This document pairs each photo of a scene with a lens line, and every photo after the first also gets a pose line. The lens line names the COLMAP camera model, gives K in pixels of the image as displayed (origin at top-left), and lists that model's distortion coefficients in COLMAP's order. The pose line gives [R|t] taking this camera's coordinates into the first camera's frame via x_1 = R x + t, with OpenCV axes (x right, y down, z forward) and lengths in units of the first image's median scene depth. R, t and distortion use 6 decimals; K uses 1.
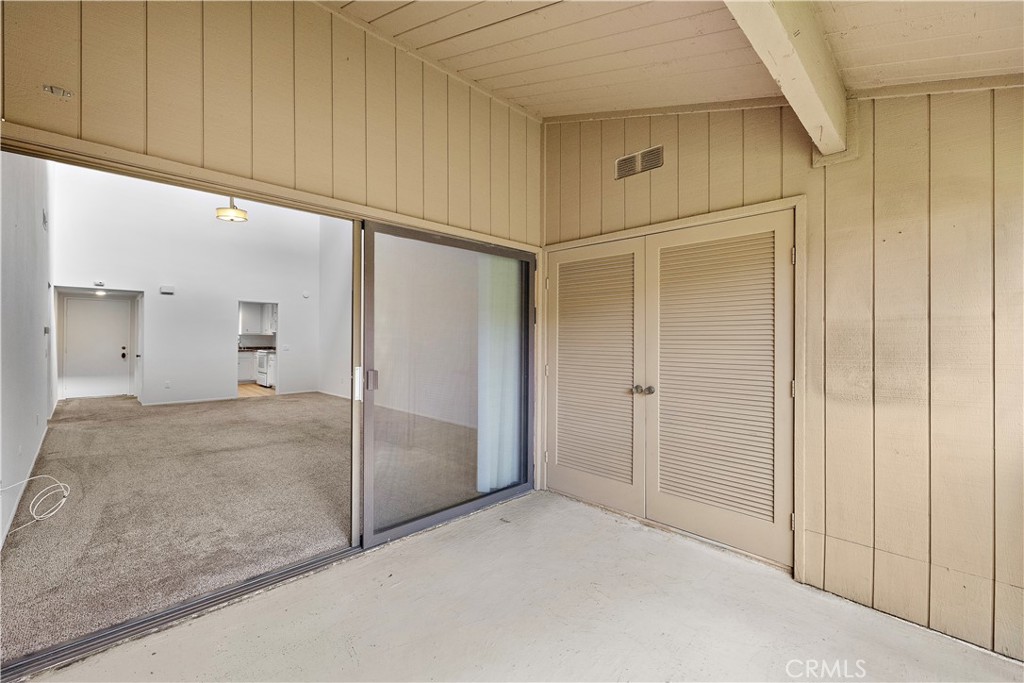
lens RADIAL K [[425.9, 0, 515.4], [0, 425.9, 341.9], [0, 0, 1]] dist [0.000334, -0.000042]
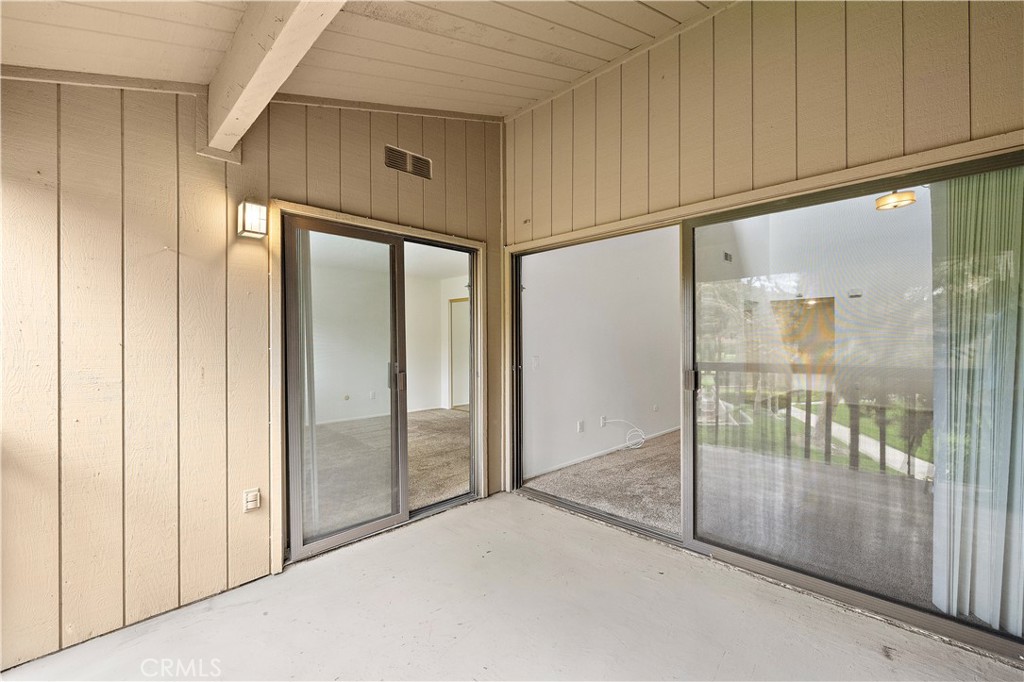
lens RADIAL K [[425.9, 0, 515.4], [0, 425.9, 341.4], [0, 0, 1]] dist [0.000334, -0.000042]
pose [[0.003270, -0.009184, -0.999952, 0.575003], [0.000112, 0.999958, -0.009184, 0.009710], [0.999995, -0.000082, 0.003270, 0.527141]]
